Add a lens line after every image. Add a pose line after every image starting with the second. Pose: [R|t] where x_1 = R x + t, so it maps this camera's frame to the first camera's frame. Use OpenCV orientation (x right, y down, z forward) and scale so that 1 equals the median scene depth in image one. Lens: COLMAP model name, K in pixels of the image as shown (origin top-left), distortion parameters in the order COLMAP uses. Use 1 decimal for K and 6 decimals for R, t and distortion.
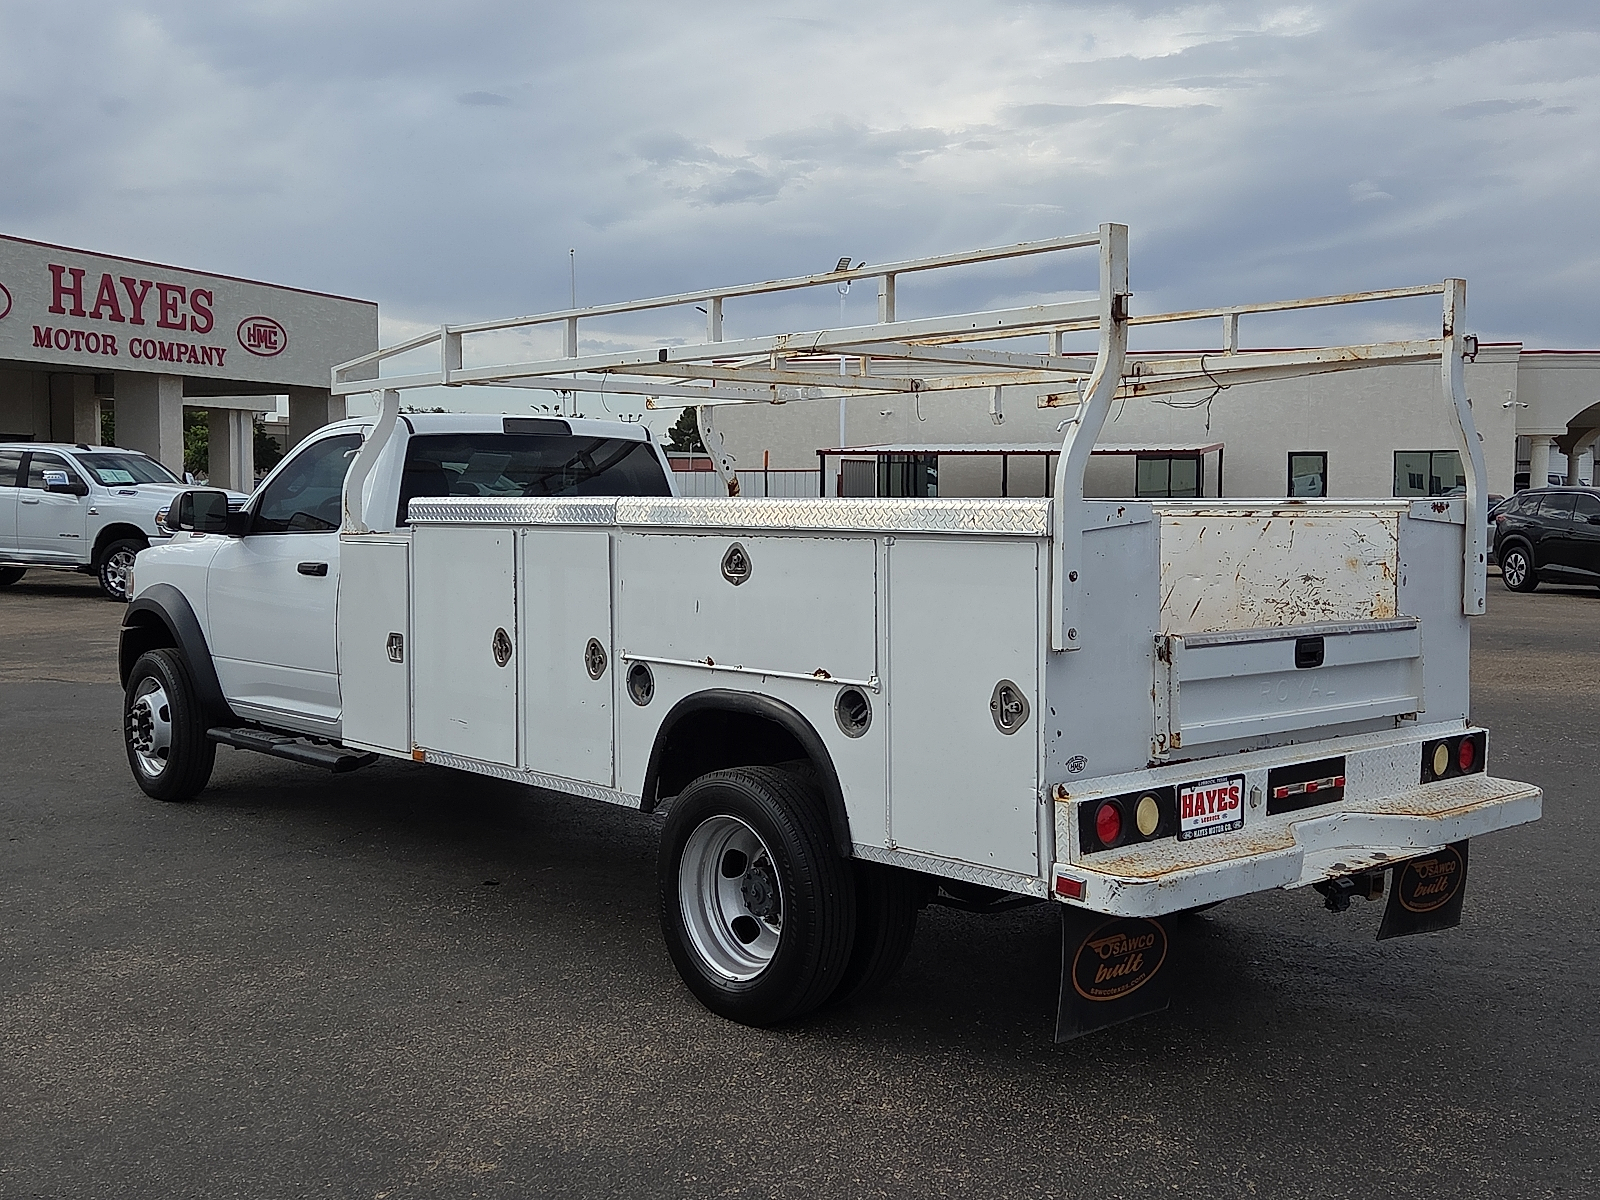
lens RADIAL K [[1728.3, 0, 882.1], [0, 1728.3, 591.0], [0, 0, 1]] dist [0.077696, -0.018668]
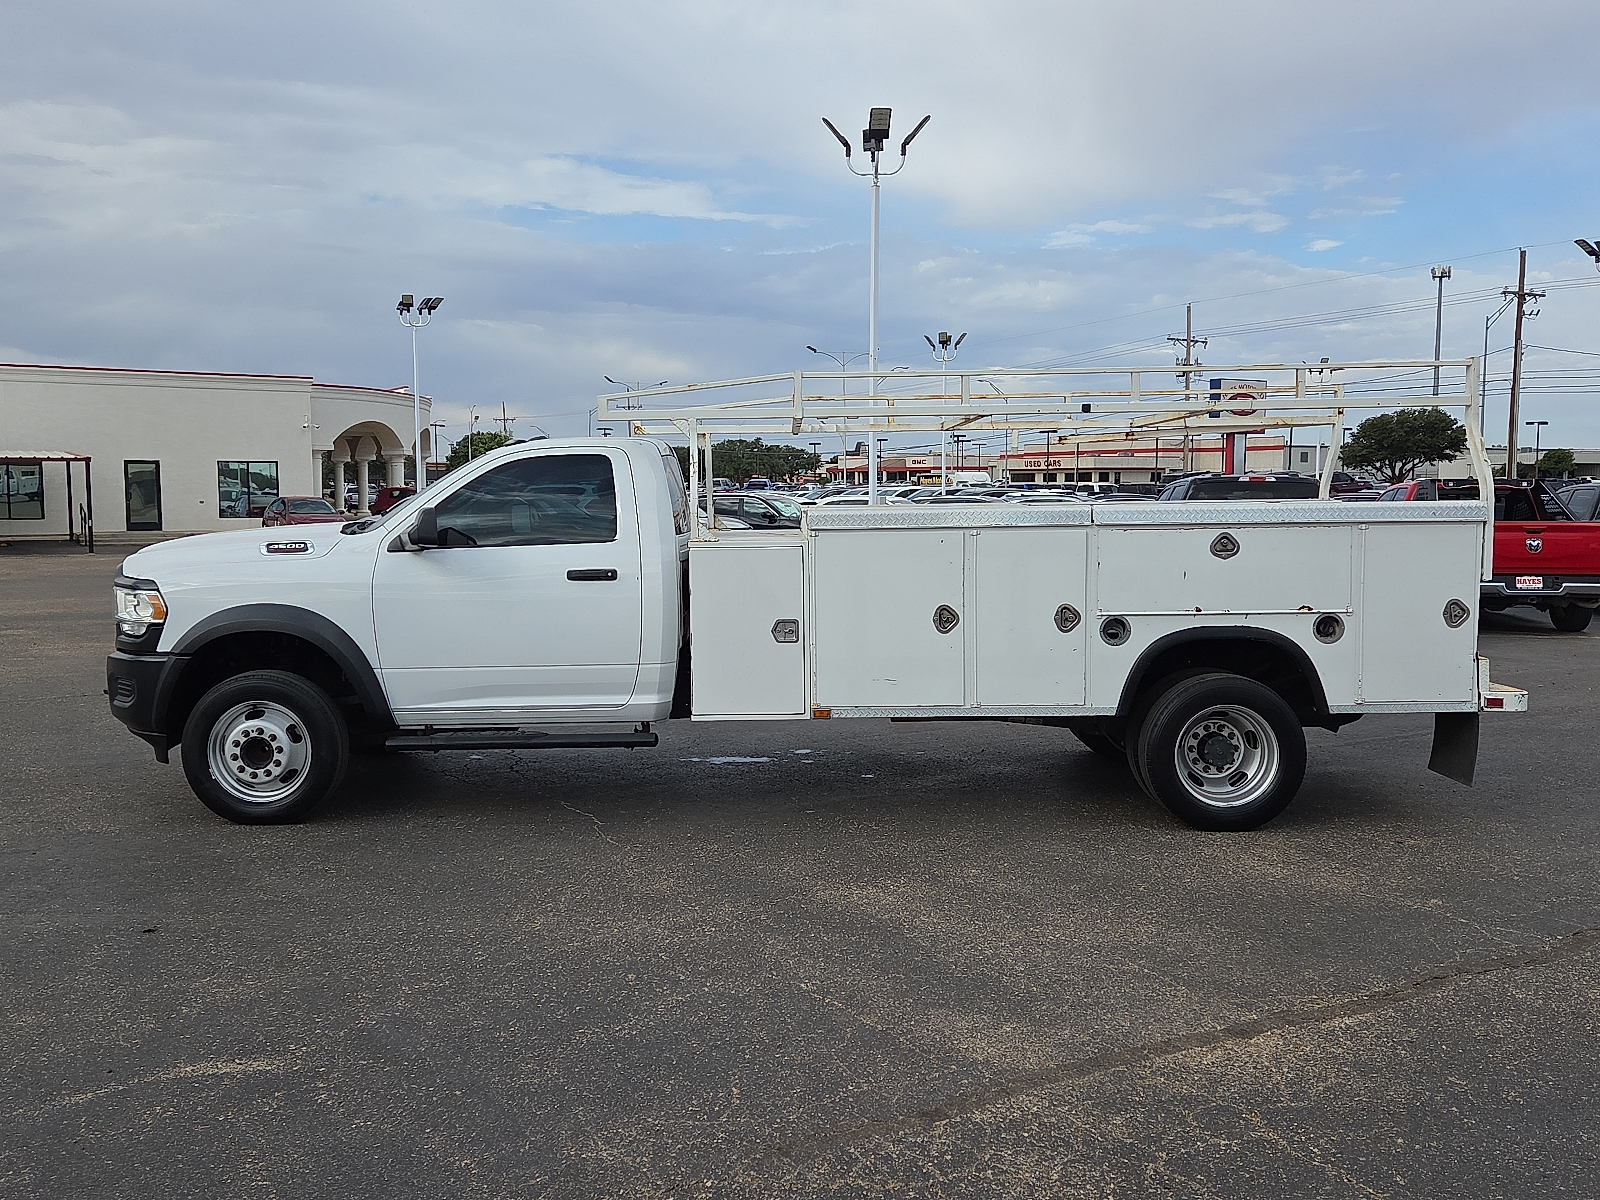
lens RADIAL K [[1377.5, 0, 799.2], [0, 1377.5, 623.6], [0, 0, 1]] dist [0.048392, -0.002585]
pose [[0.681698, -0.077368, 0.727531, -1.792008], [0.050377, 0.996997, 0.058821, -0.054450], [-0.729897, -0.003448, 0.683549, 0.588518]]
